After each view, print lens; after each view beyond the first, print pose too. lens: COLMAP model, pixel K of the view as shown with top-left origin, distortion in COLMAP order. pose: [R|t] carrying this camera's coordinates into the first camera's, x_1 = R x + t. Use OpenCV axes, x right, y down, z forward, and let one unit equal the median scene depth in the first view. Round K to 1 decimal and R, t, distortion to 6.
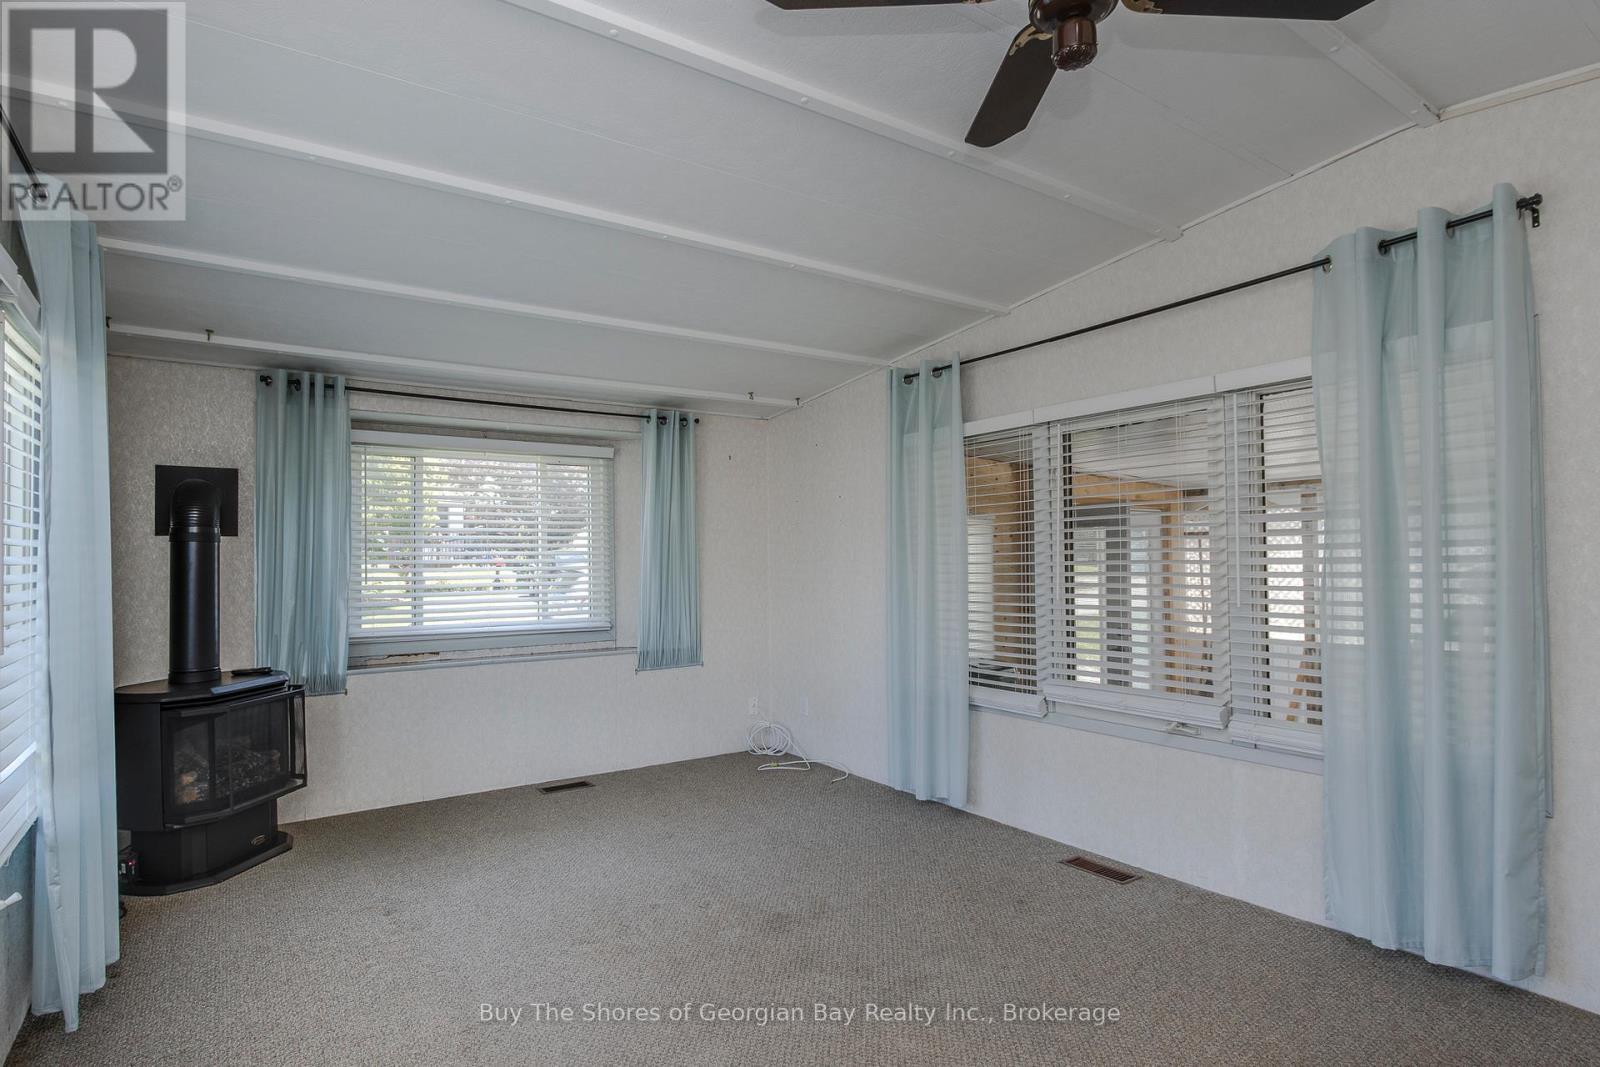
lens RADIAL K [[845.8, 0, 798.0], [0, 845.8, 546.7], [0, 0, 1]] dist [-0.006141, 0.000405]
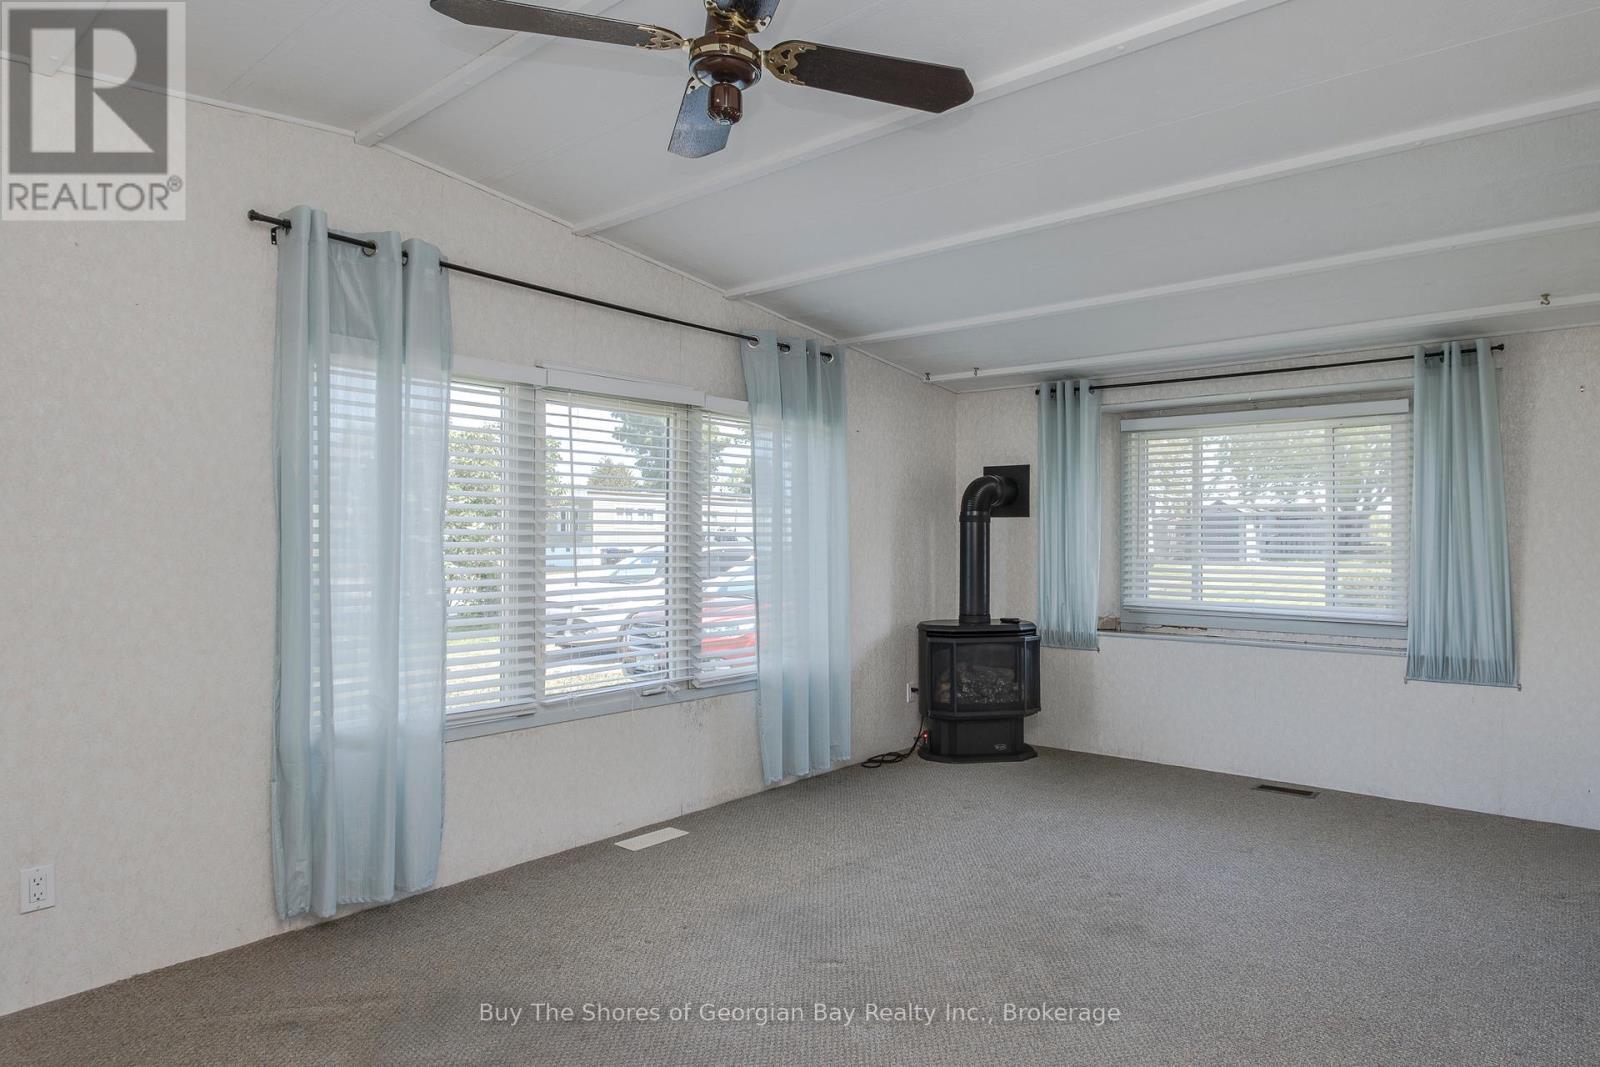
lens RADIAL K [[933.7, 0, 850.0], [0, 933.7, 539.0], [0, 0, 1]] dist [-0.005241, -0.001479]
pose [[0.297120, 0.006346, -0.954819, 0.540476], [0.002142, 0.999971, 0.007313, 0.009354], [0.954838, -0.004218, 0.297098, 0.268942]]
